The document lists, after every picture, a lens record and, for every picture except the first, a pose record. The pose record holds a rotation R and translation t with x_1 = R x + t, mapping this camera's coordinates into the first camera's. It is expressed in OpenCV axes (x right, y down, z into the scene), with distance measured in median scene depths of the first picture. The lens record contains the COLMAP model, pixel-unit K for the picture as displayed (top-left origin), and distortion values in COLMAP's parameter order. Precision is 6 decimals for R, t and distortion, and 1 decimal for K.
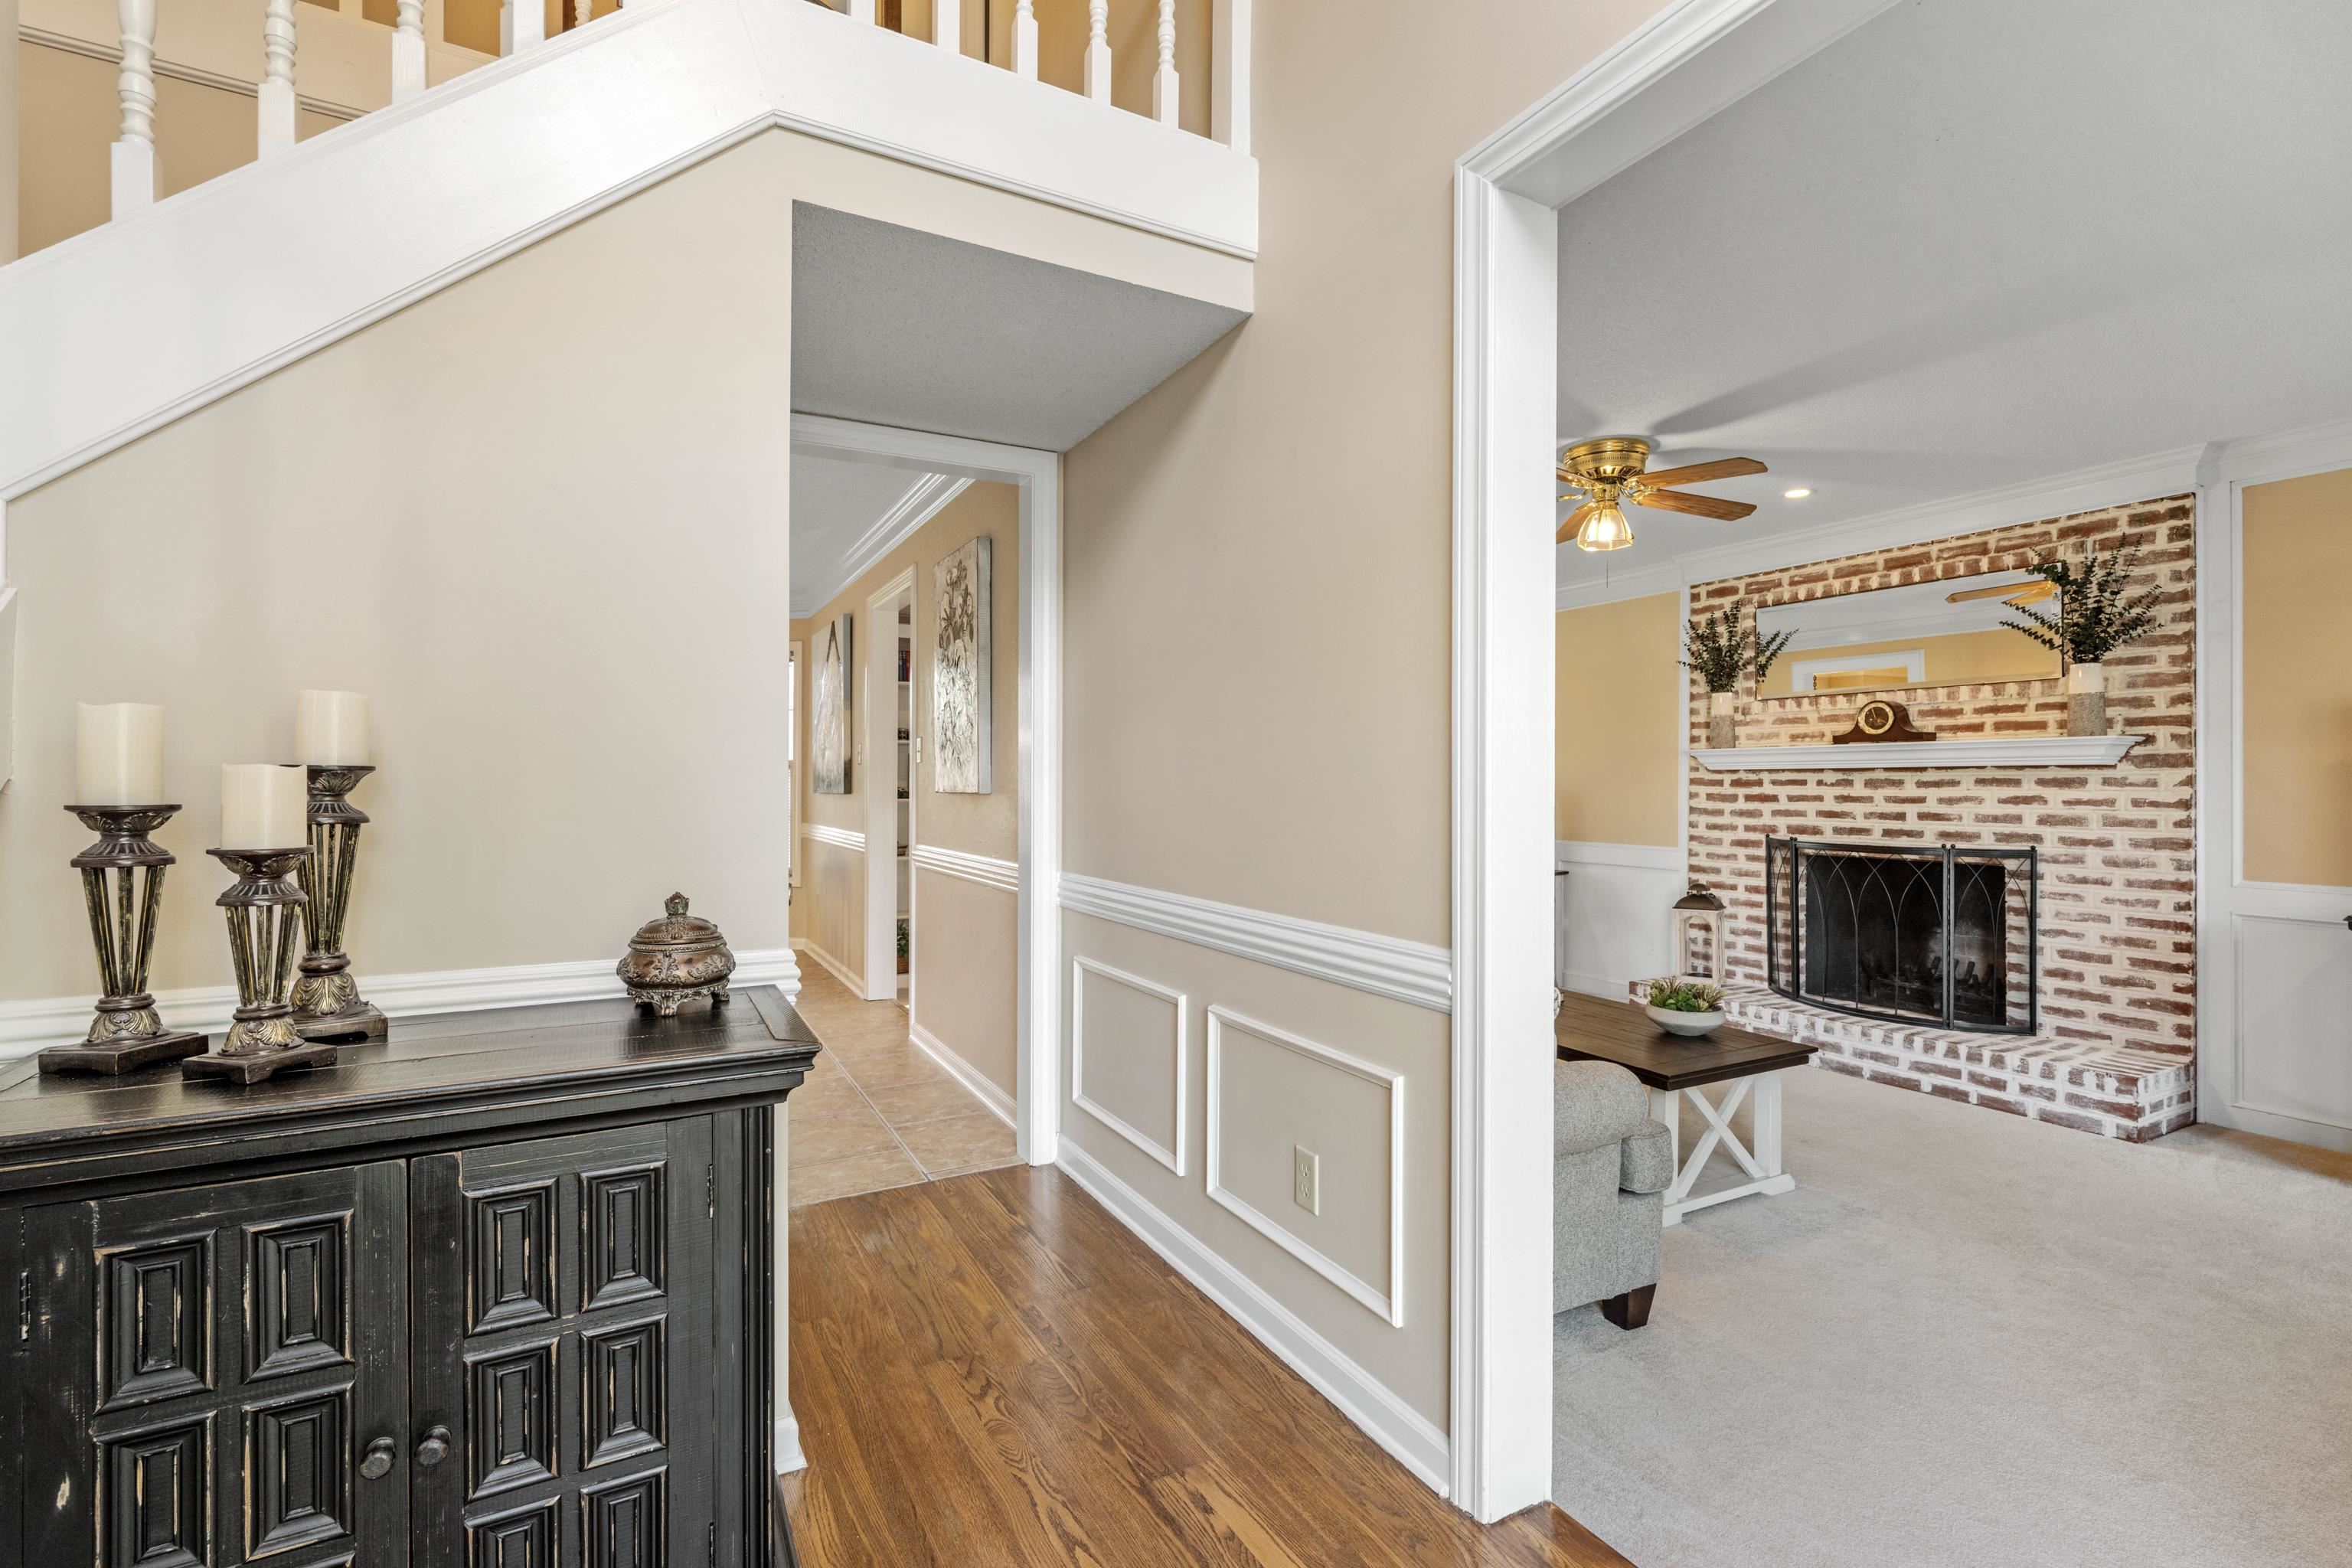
lens RADIAL K [[1050.2, 0, 1161.6], [0, 1050.2, 779.2], [0, 0, 1]] dist [0.002936, -0.000767]
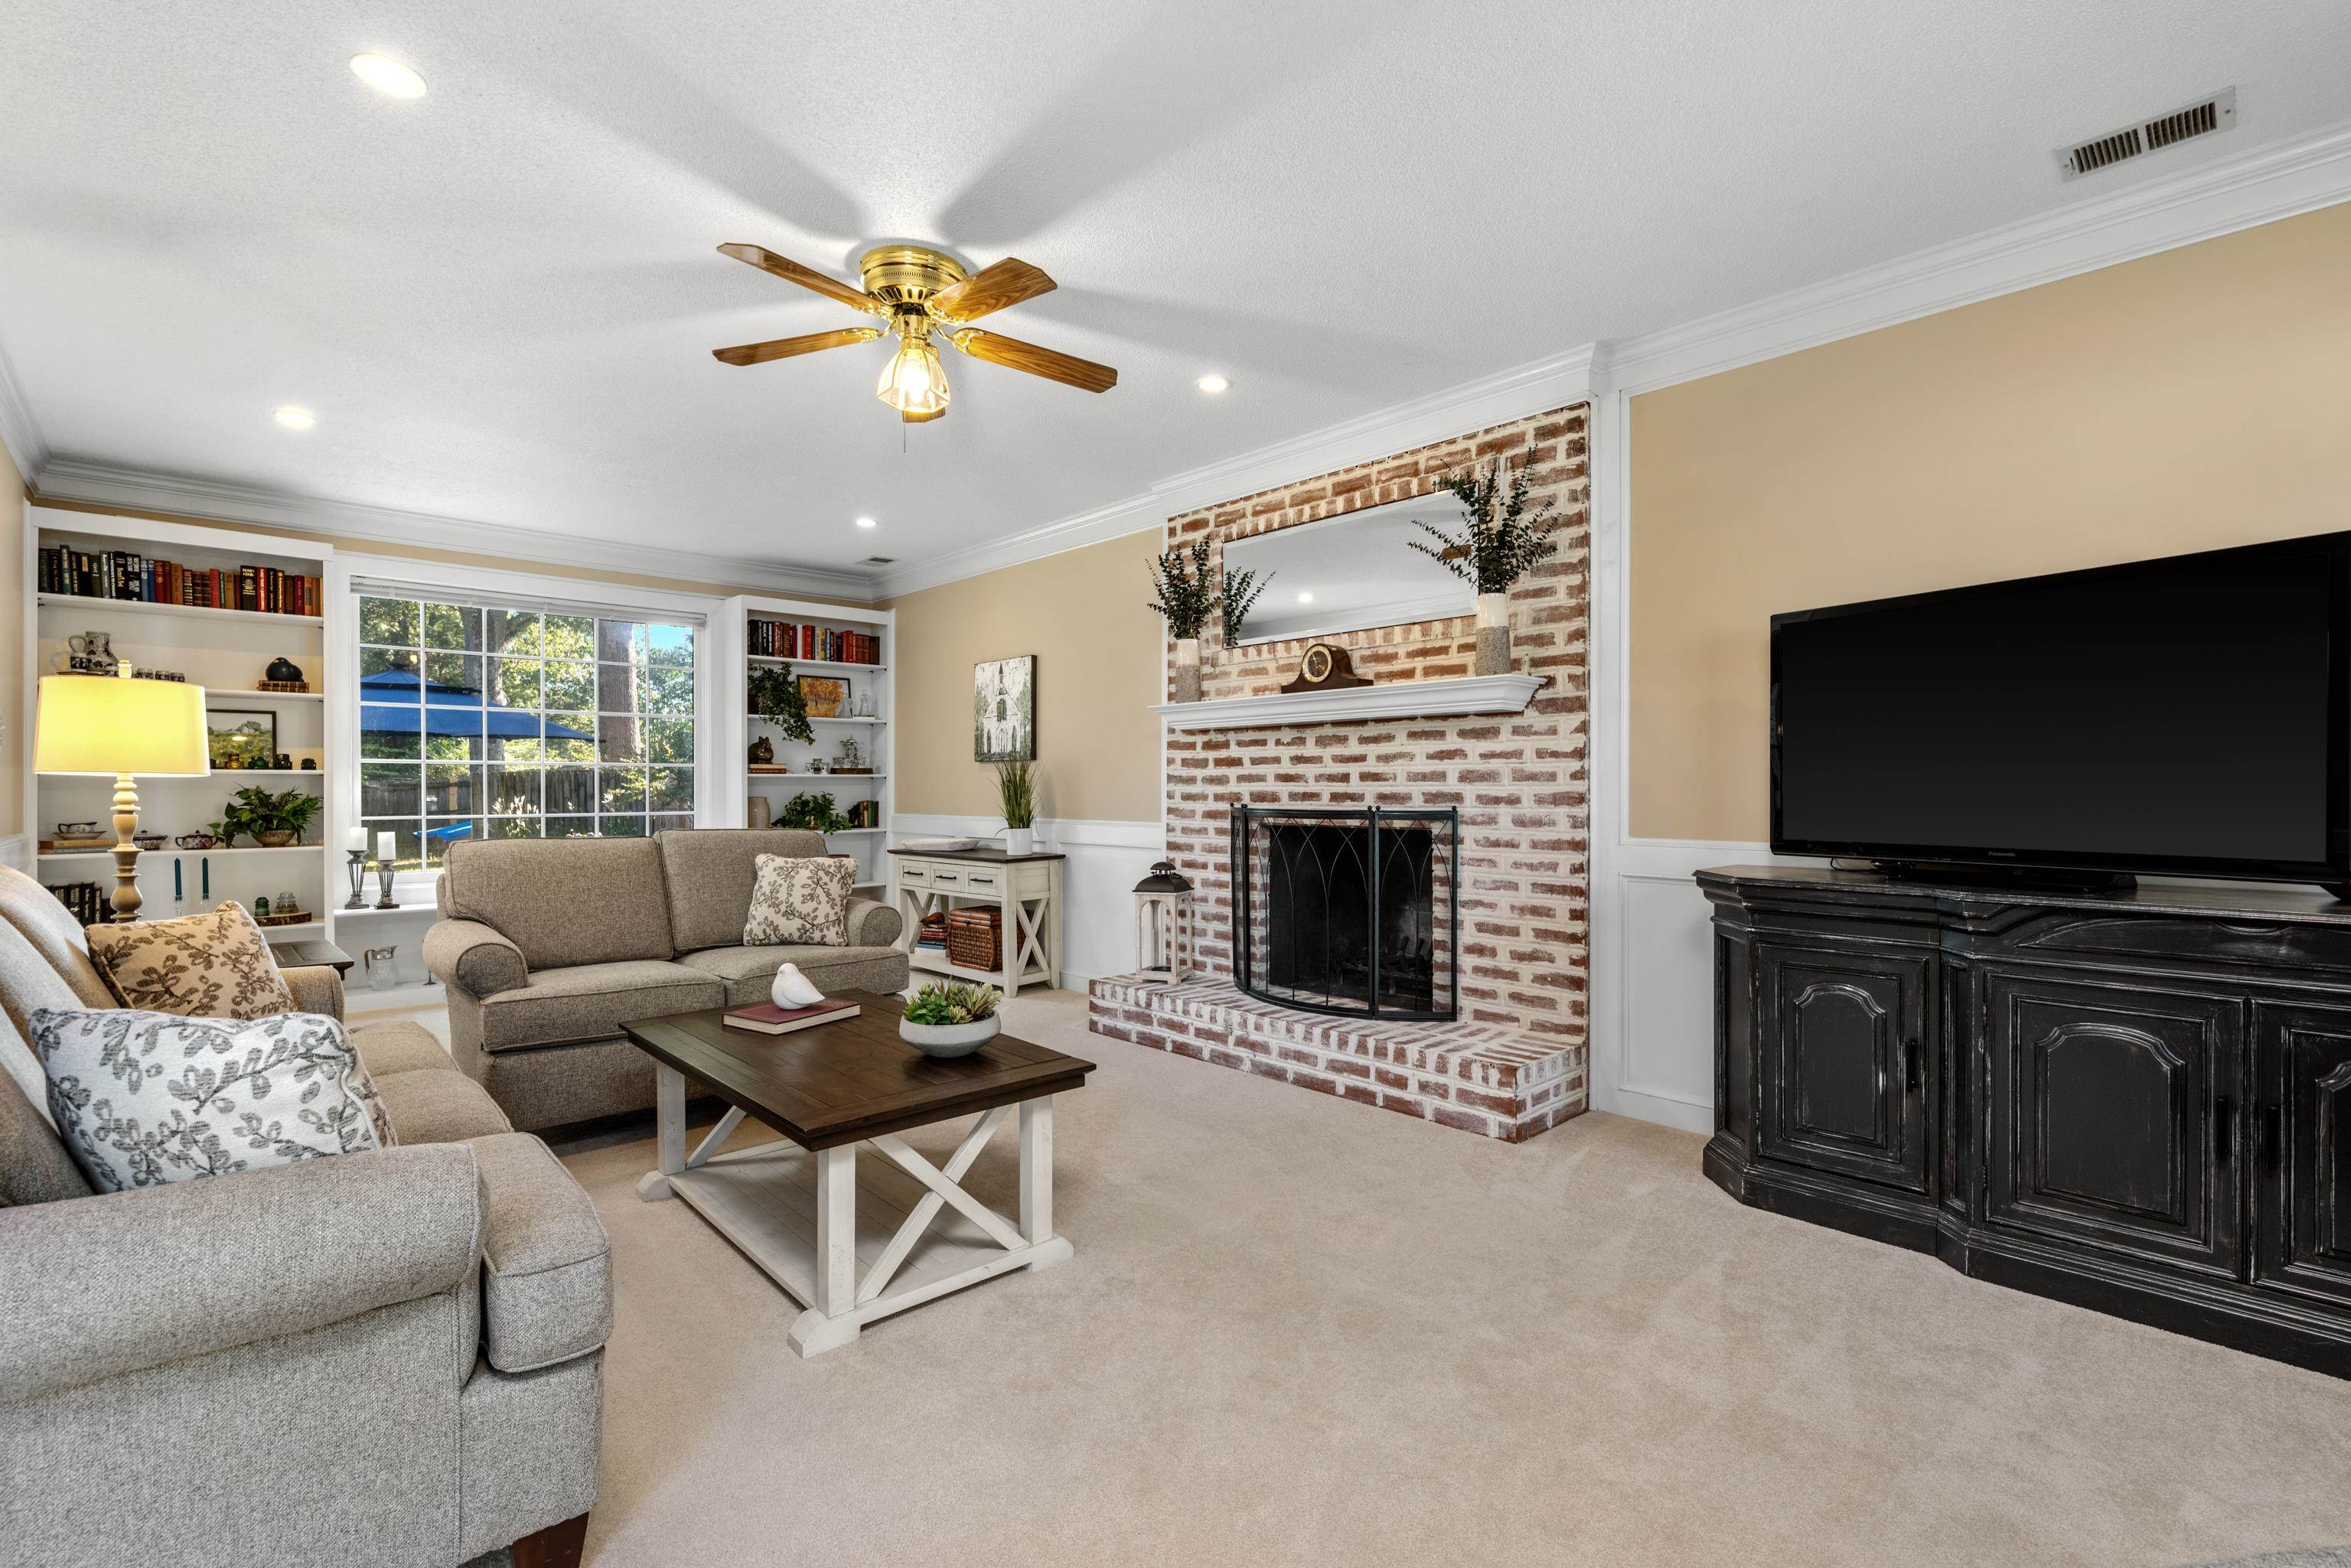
lens RADIAL K [[1049.7, 0, 1190.3], [0, 1049.7, 792.1], [0, 0, 1]] dist [0.002936, -0.000767]
pose [[0.964168, -0.001449, 0.265289, 0.388177], [-0.000085, 0.999983, 0.005771, 0.047364], [-0.265293, -0.005587, 0.964152, 0.214769]]
